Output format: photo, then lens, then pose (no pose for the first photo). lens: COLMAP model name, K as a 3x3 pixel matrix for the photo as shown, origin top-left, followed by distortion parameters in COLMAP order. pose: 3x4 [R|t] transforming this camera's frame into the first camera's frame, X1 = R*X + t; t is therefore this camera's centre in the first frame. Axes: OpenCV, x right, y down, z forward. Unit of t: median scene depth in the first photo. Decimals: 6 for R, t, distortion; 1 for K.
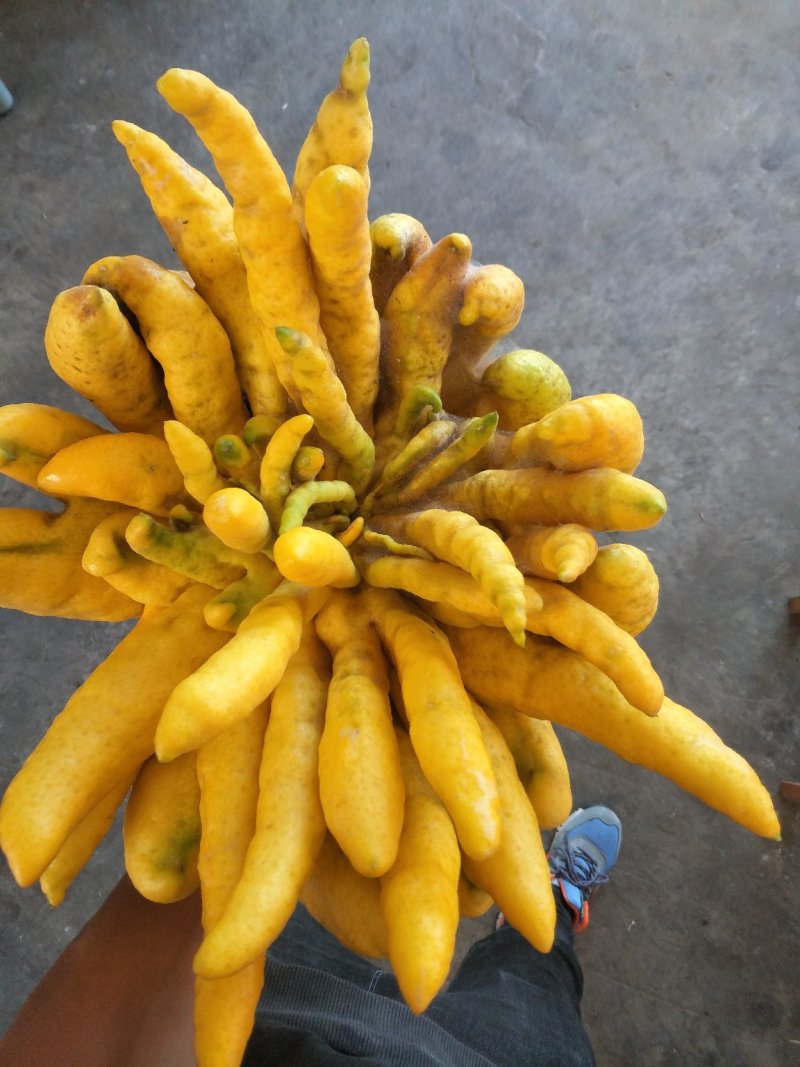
lens RADIAL K [[782.7, 0, 400.0], [0, 782.7, 533.5], [0, 0, 1]] dist [-0.066286, -0.001641]
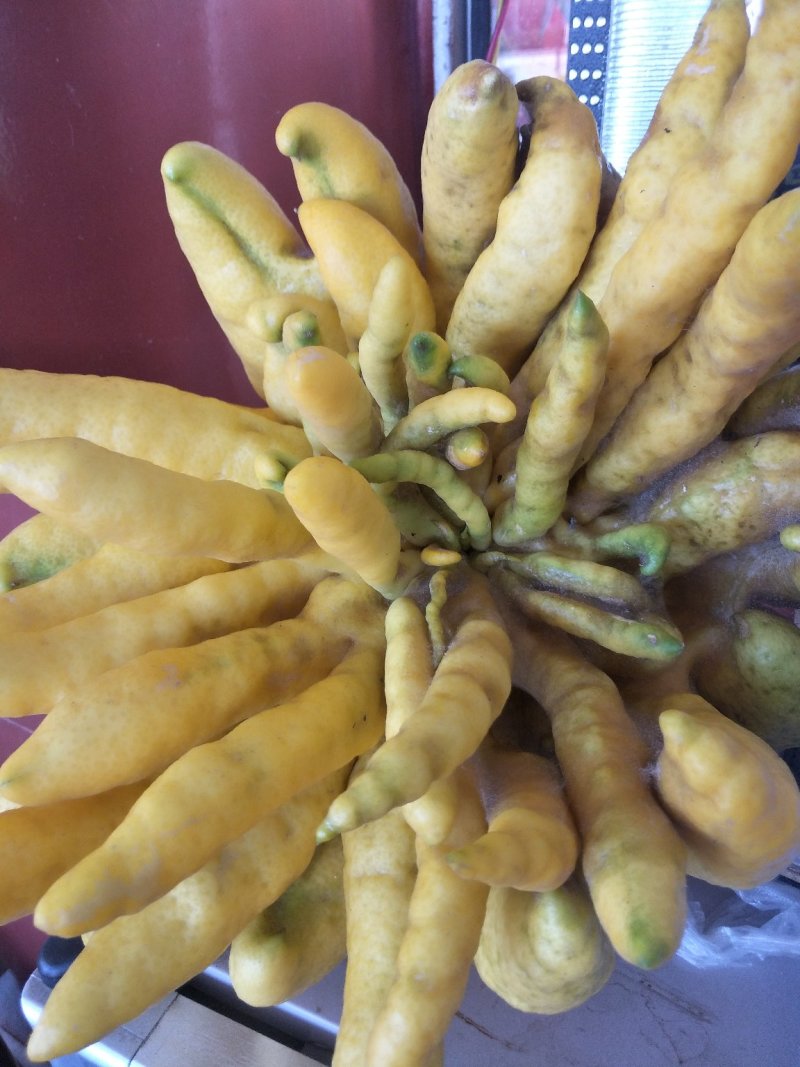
lens RADIAL K [[782.7, 0, 400.0], [0, 782.7, 533.5], [0, 0, 1]] dist [-0.066286, -0.001641]
pose [[0.455188, 0.844589, -0.281909, 0.120074], [-0.833285, 0.515643, 0.199371, -0.140167], [0.313751, 0.144159, 0.938498, 0.301704]]
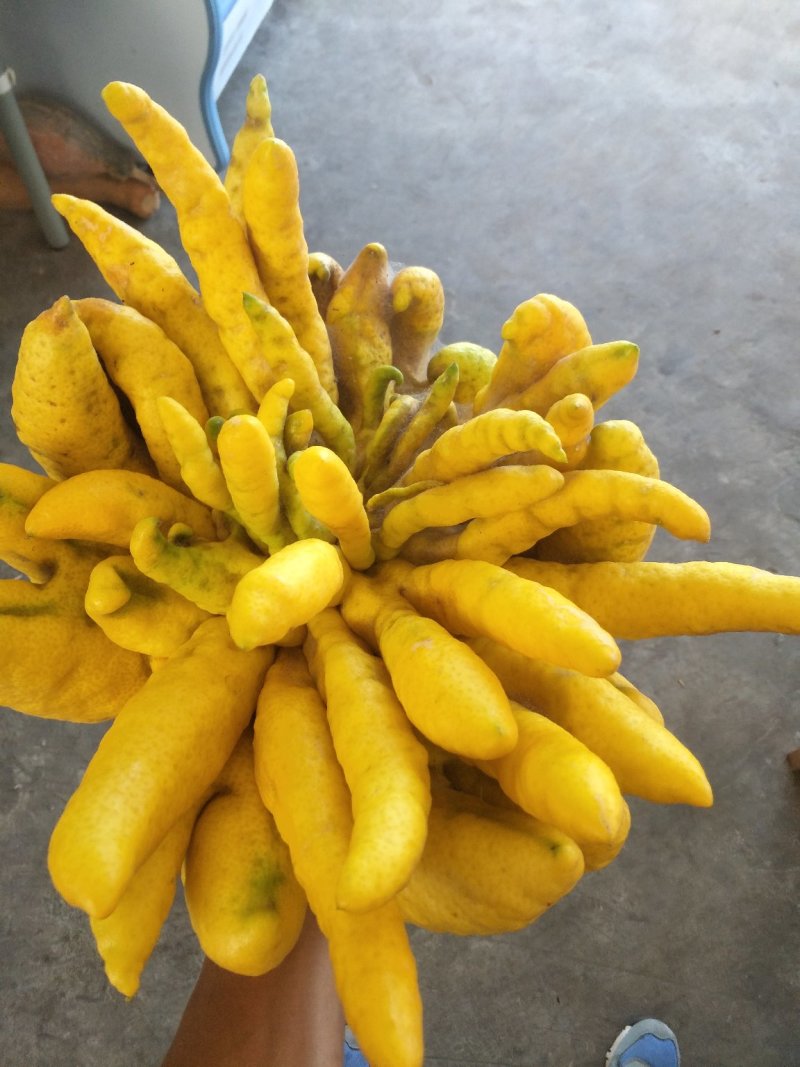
lens RADIAL K [[778.9, 0, 404.7], [0, 778.9, 532.0], [0, 0, 1]] dist [-0.066729, -0.000247]
pose [[0.952664, -0.262067, 0.154119, -0.169041], [0.297706, 0.906938, -0.298052, 0.356604], [-0.061667, 0.329825, 0.942026, 0.079154]]
